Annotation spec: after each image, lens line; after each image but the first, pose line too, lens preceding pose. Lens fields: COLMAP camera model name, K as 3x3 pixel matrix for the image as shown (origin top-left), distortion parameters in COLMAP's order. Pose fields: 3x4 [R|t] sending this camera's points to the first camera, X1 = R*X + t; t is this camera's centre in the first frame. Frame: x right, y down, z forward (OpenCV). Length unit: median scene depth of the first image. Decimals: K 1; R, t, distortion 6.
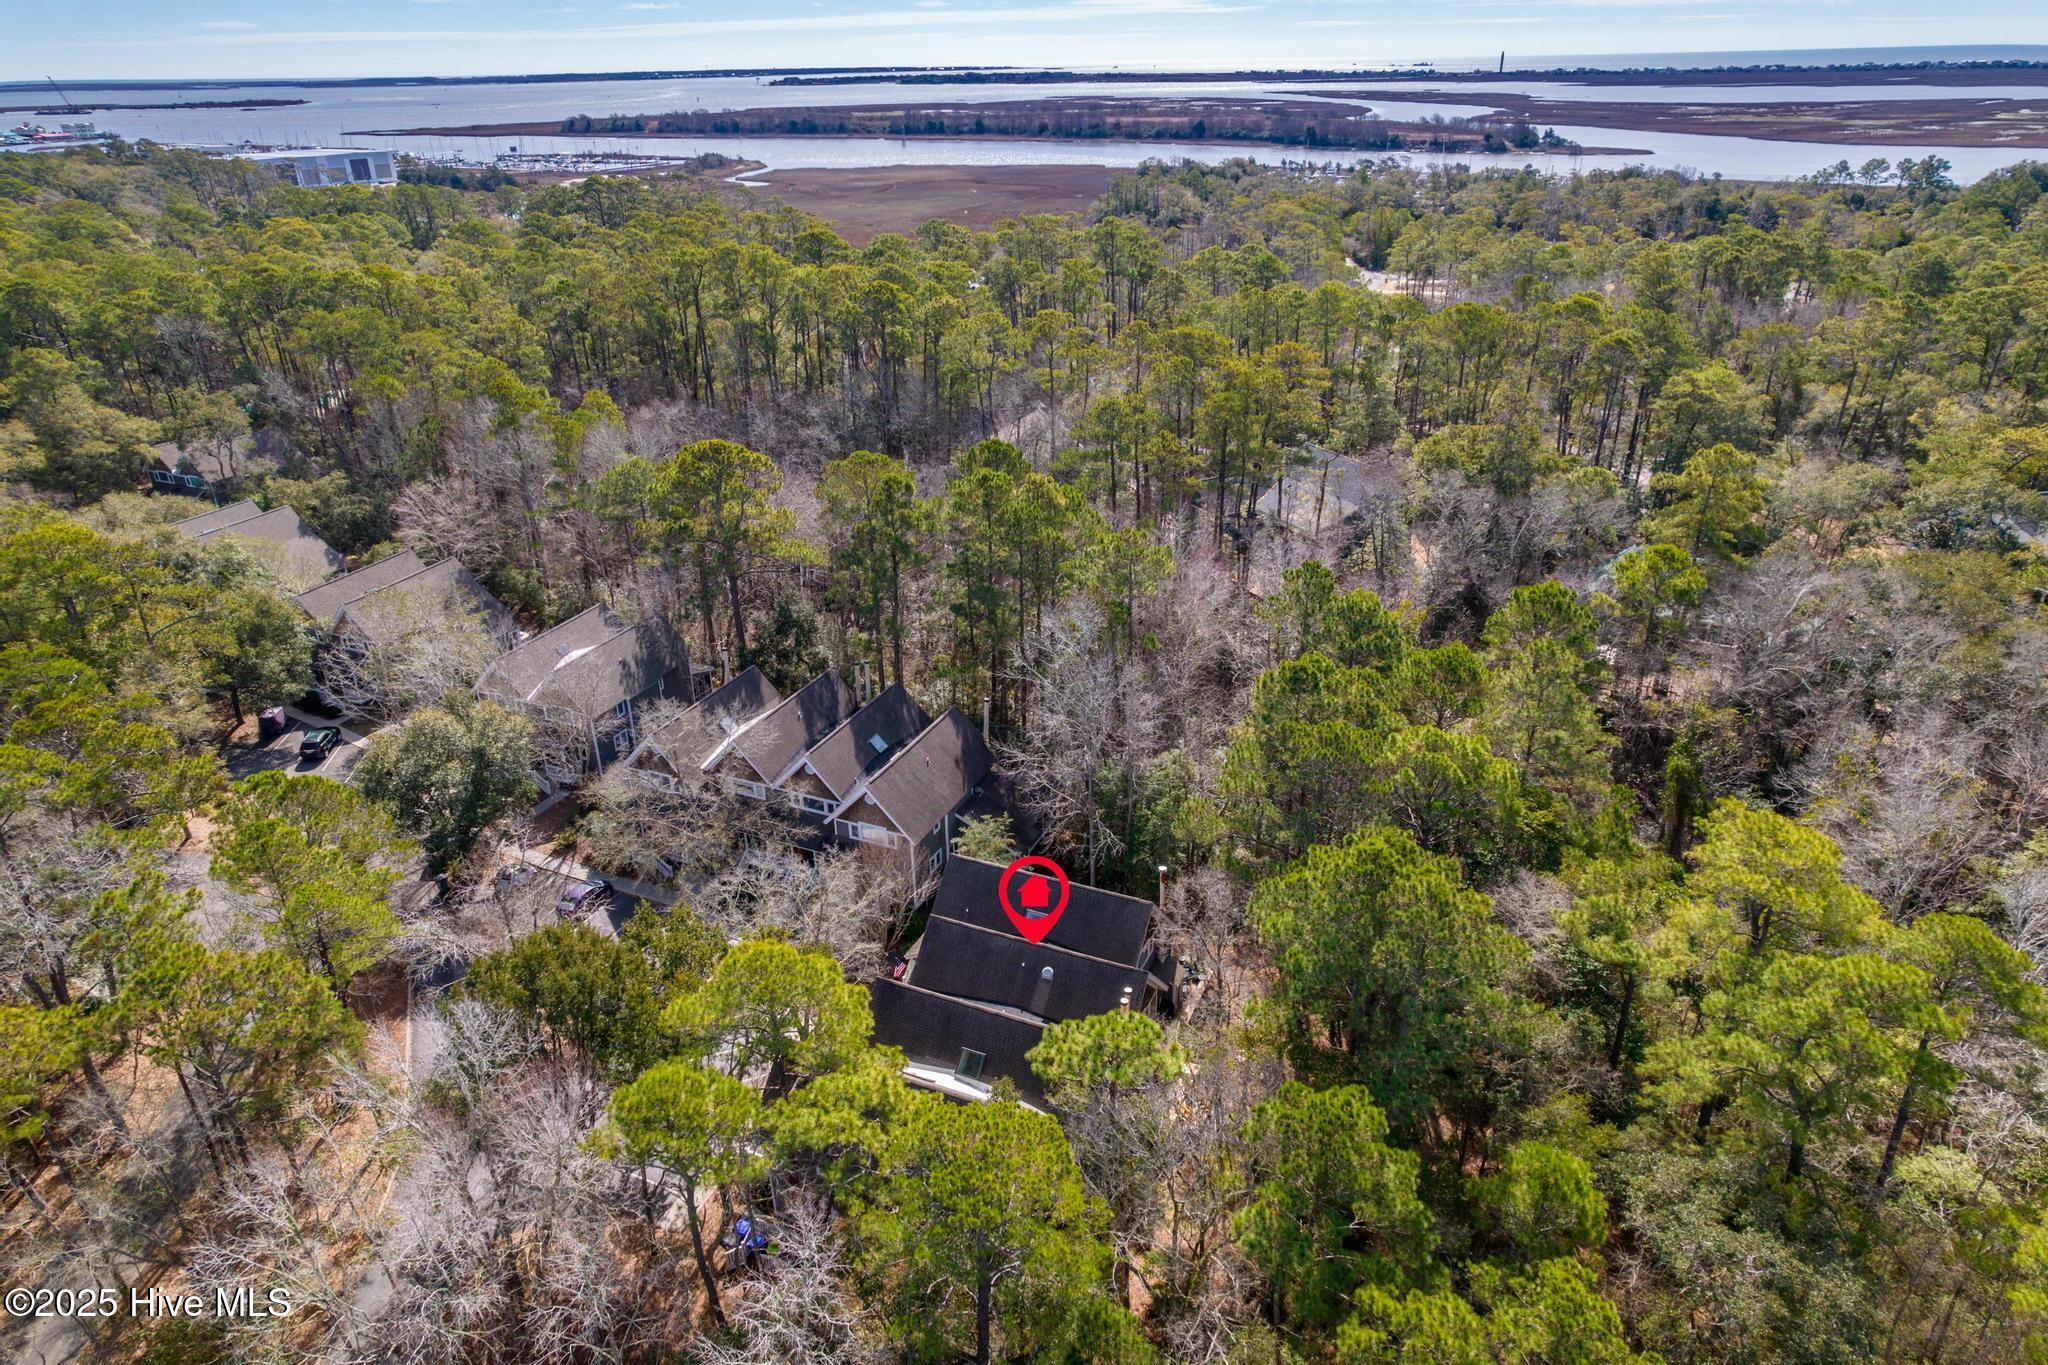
lens RADIAL K [[1269.3, 0, 1024.0], [0, 1269.3, 682.5], [0, 0, 1]] dist [-0.082467, 0.082827]
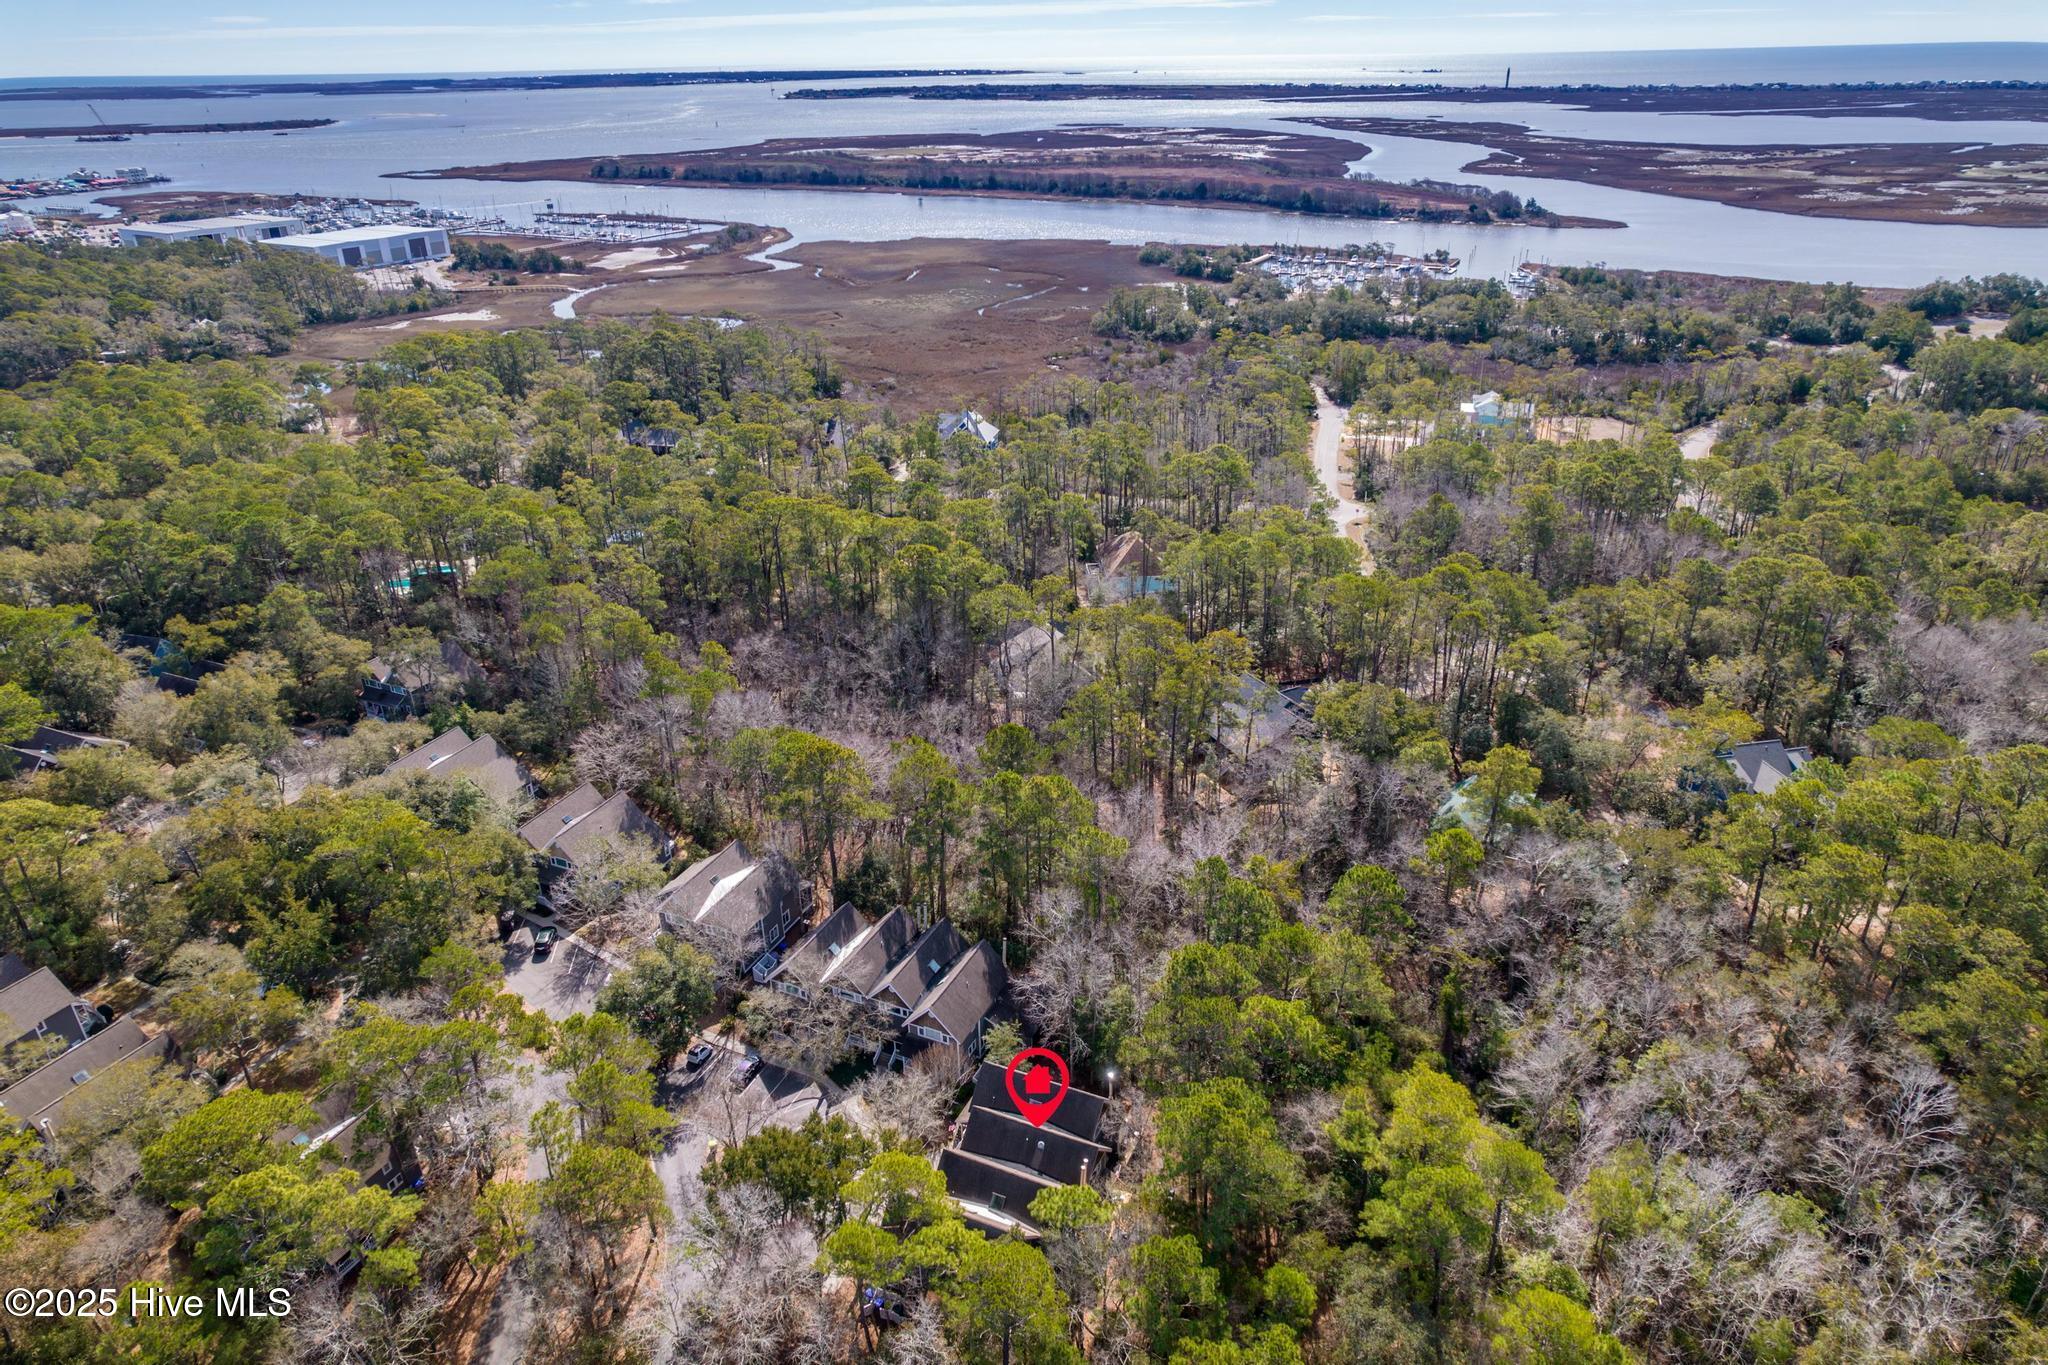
lens RADIAL K [[1269.3, 0, 1024.0], [0, 1269.3, 682.5], [0, 0, 1]] dist [-0.082467, 0.082827]
pose [[0.999964, 0.003129, -0.007869, 0.004851], [-0.003099, 0.999988, 0.003785, -0.295197], [0.007881, -0.003760, 0.999962, -0.520109]]
